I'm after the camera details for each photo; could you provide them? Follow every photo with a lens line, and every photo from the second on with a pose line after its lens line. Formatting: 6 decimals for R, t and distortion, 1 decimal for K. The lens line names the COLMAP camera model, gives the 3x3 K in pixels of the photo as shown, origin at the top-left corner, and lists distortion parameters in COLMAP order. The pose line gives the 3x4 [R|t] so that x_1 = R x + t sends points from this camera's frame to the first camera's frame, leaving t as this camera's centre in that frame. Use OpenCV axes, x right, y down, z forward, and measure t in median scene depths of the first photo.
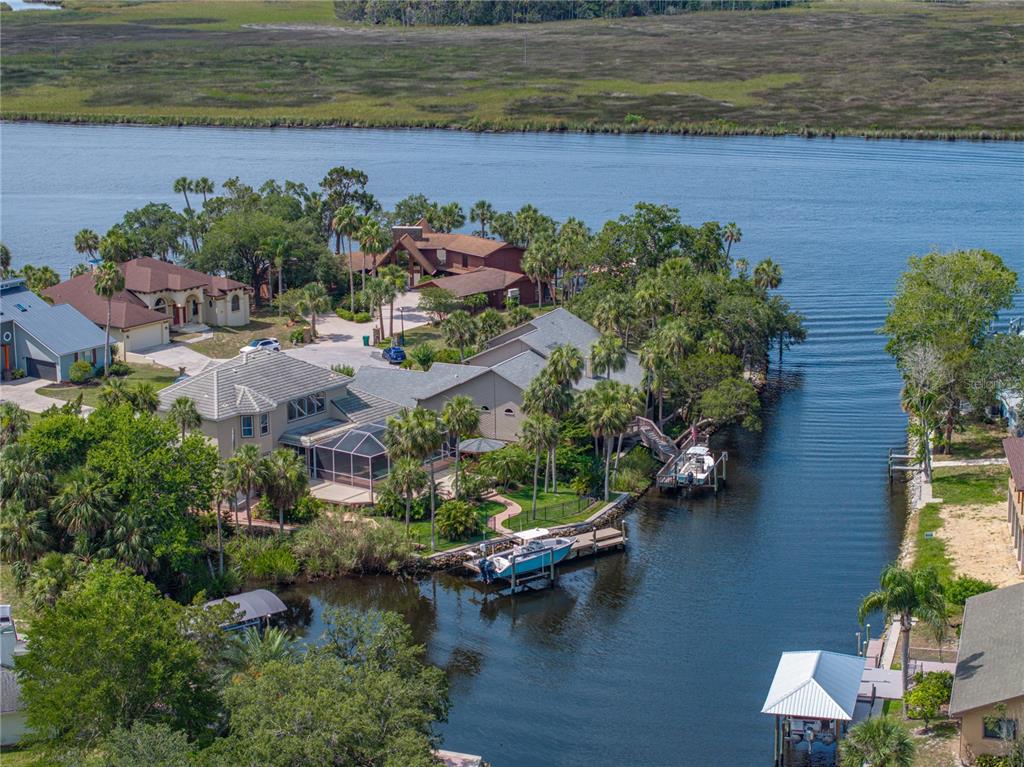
lens RADIAL K [[2072.6, 0, 512.0], [0, 2072.6, 383.5], [0, 0, 1]] dist [-0.235470, 1.552554]
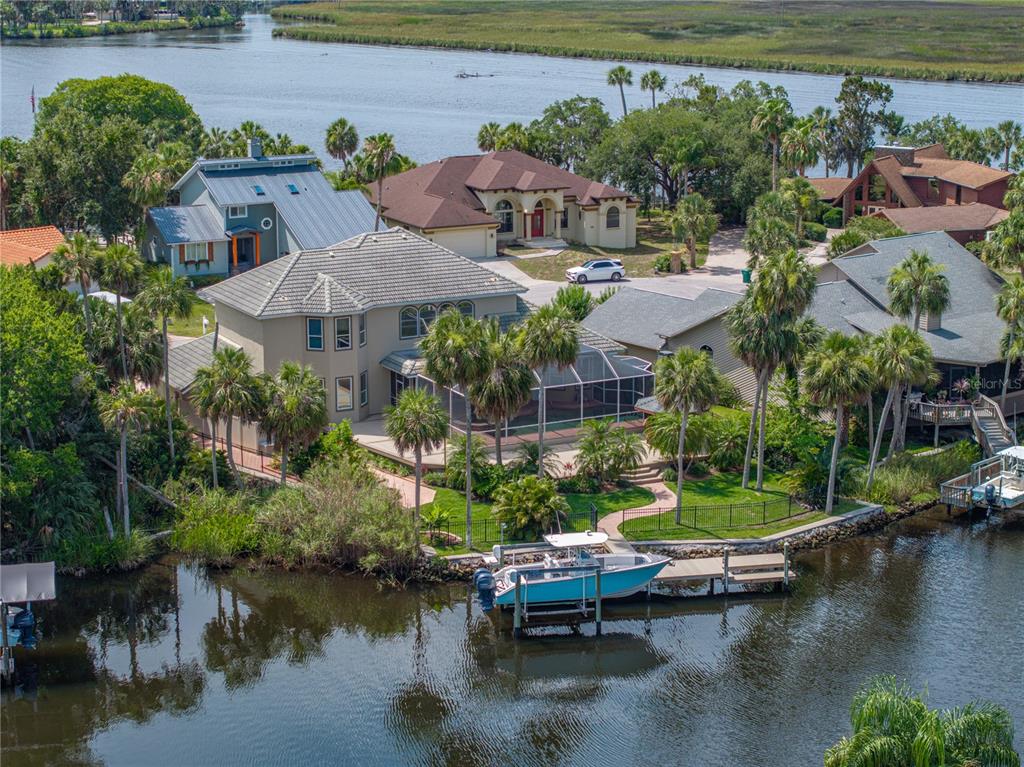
lens RADIAL K [[2072.6, 0, 512.0], [0, 2072.6, 383.5], [0, 0, 1]] dist [-0.235470, 1.552554]
pose [[0.910832, 0.103312, -0.399640, 0.144913], [-0.106395, 0.994218, 0.014530, 0.014791], [0.398830, 0.029285, 0.916557, 0.300050]]
